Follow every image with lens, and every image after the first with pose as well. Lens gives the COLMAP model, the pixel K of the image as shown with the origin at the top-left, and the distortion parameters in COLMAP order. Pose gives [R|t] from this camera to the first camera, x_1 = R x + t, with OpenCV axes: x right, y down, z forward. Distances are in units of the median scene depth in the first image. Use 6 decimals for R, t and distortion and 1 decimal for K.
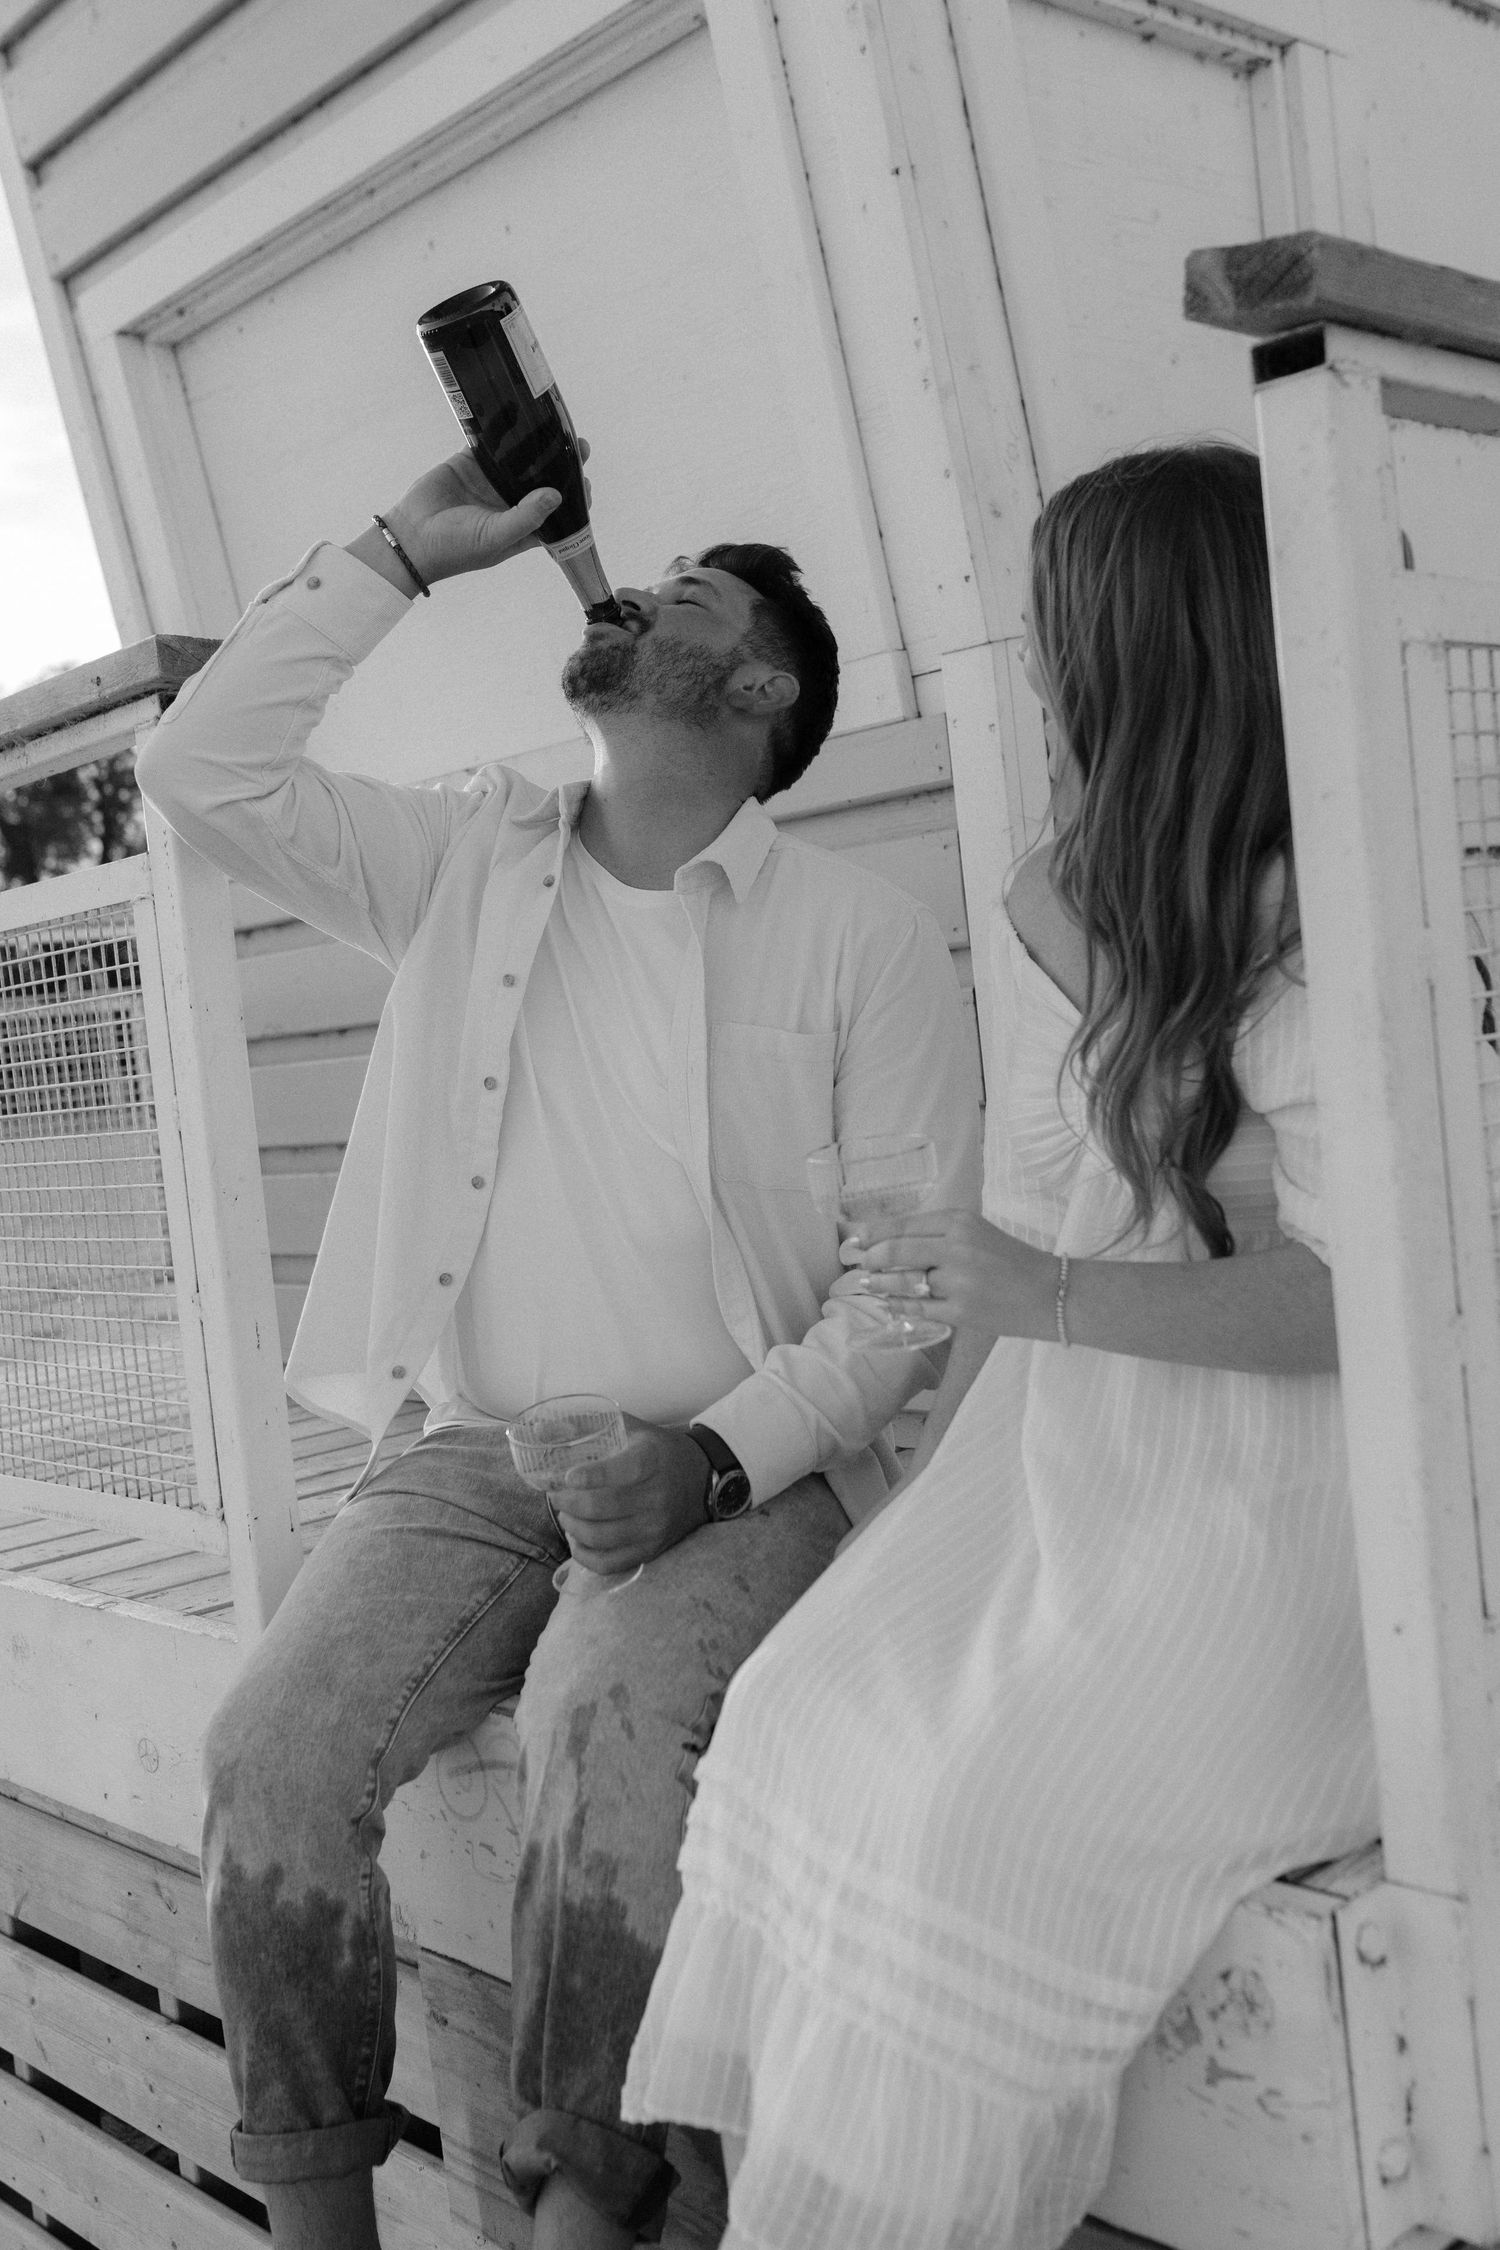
lens RADIAL K [[2252.4, 0, 750.0], [0, 2252.4, 1125.0], [0, 0, 1]] dist [0.002065, 0.001904]
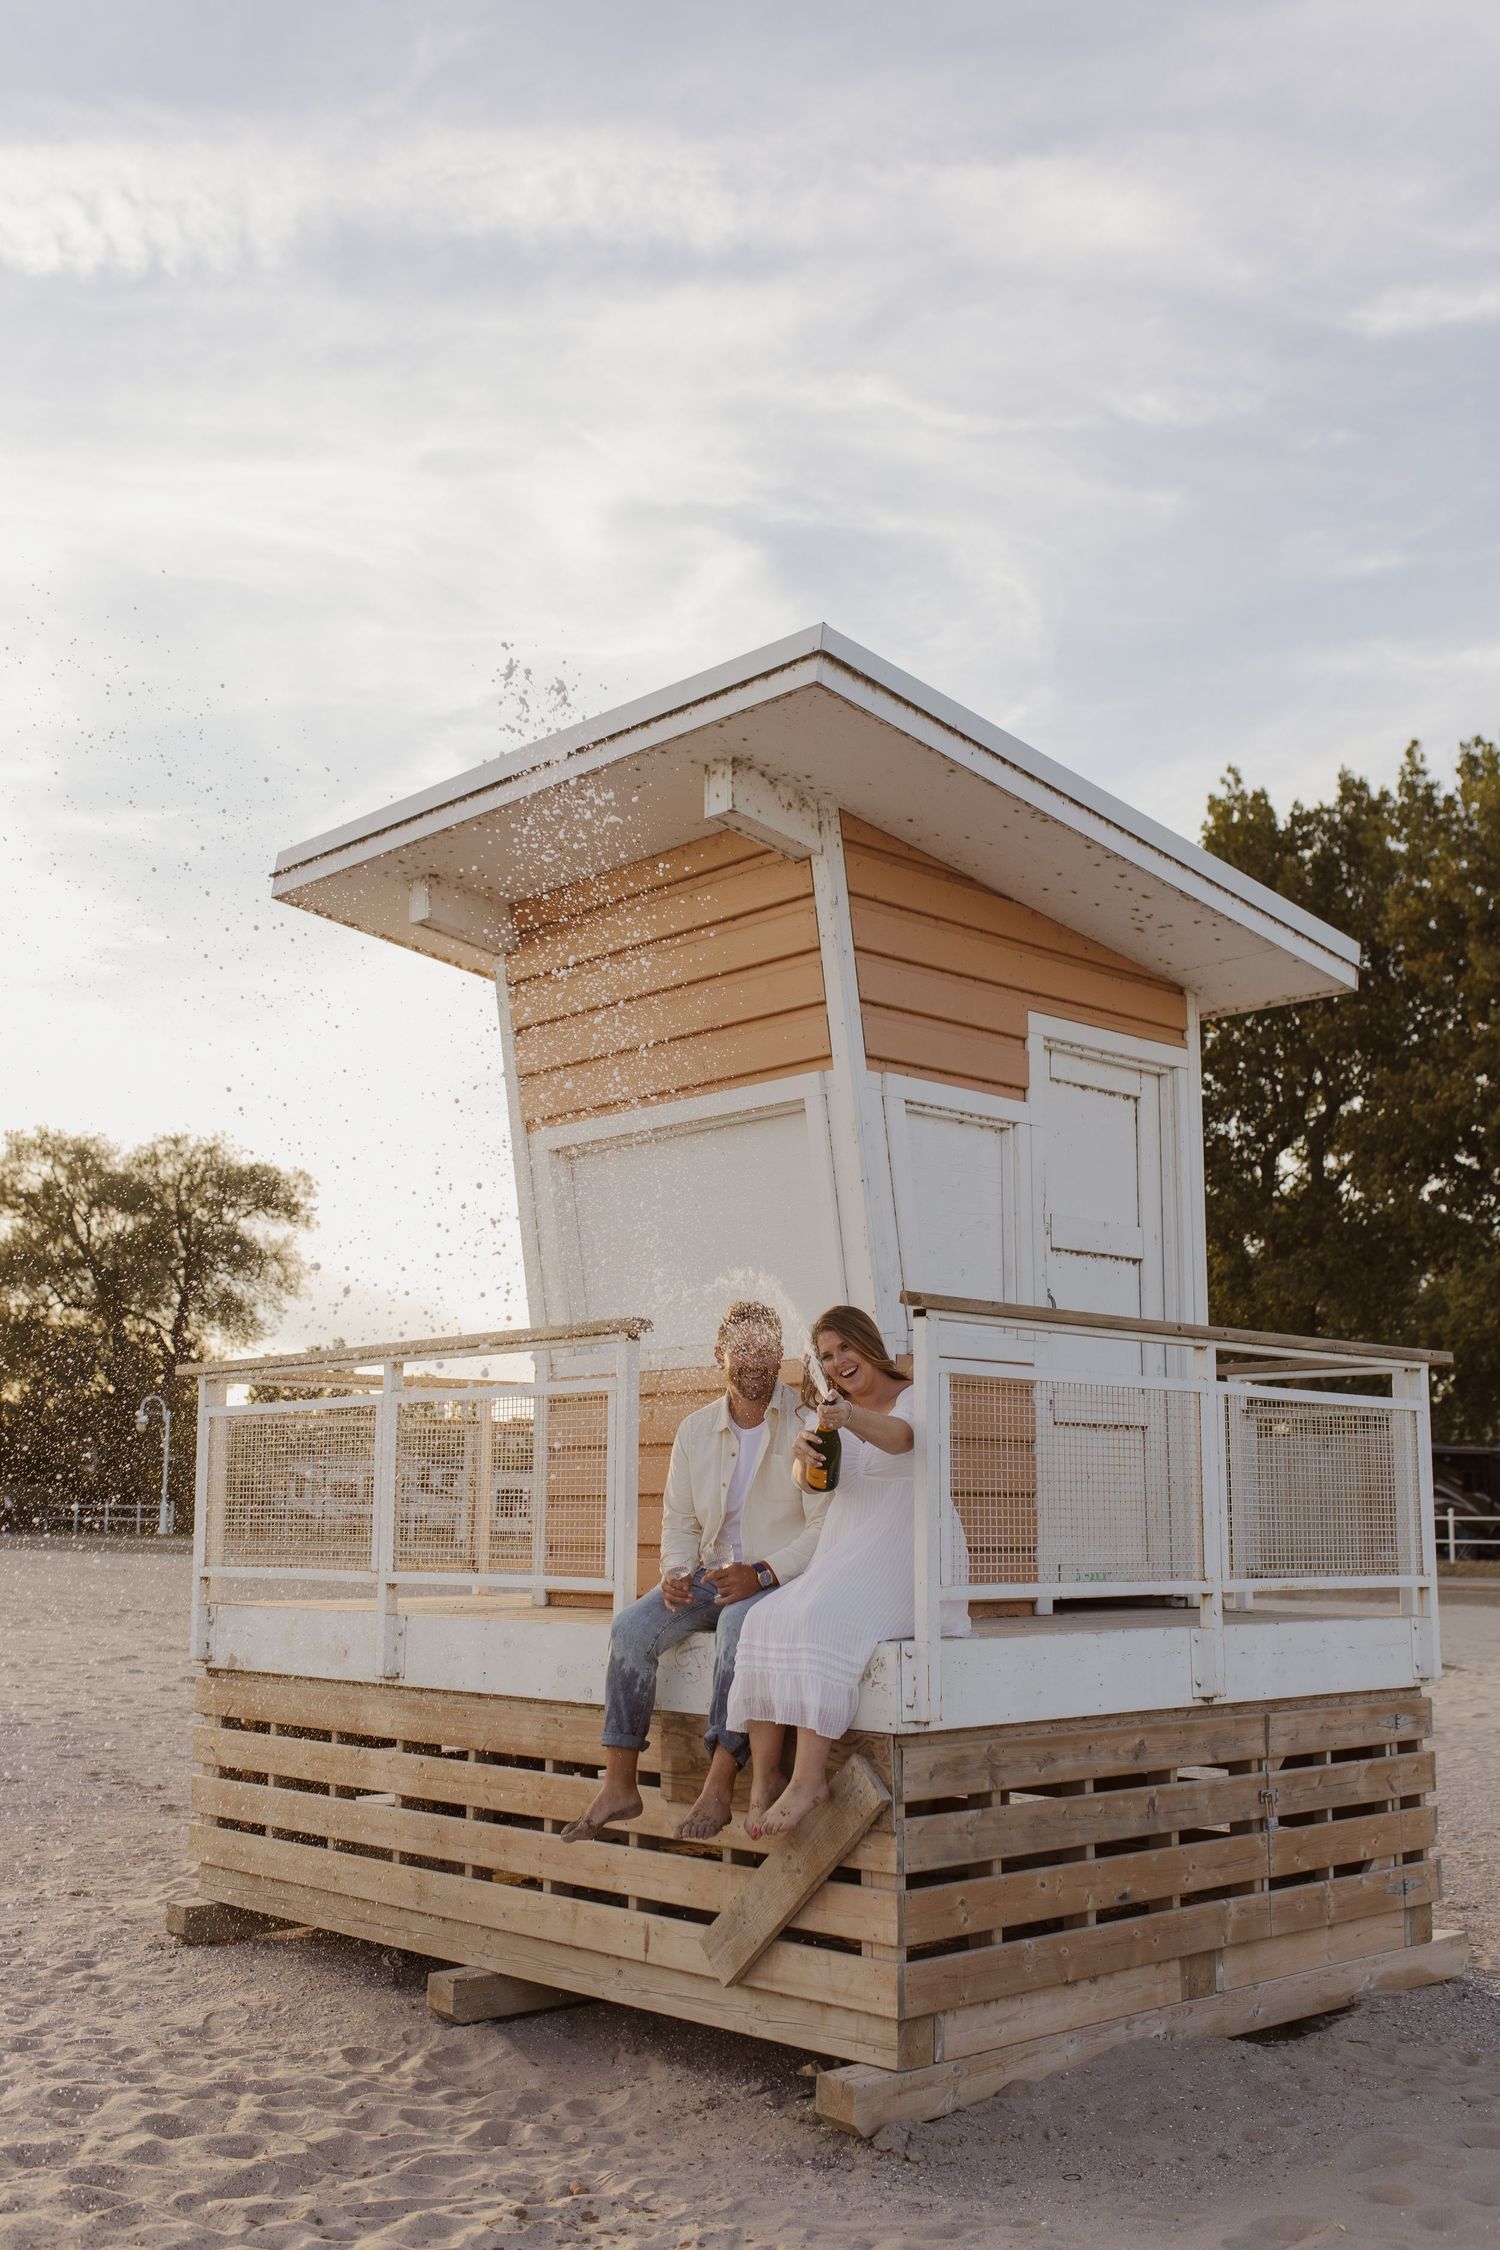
lens RADIAL K [[2184.2, 0, 750.0], [0, 2184.2, 1125.0], [0, 0, 1]] dist [-0.174425, -0.000436]
pose [[0.993763, 0.110727, -0.013176, -0.065622], [-0.110791, 0.967074, -0.229113, 0.232708], [-0.012627, 0.229143, 0.973311, -2.213616]]
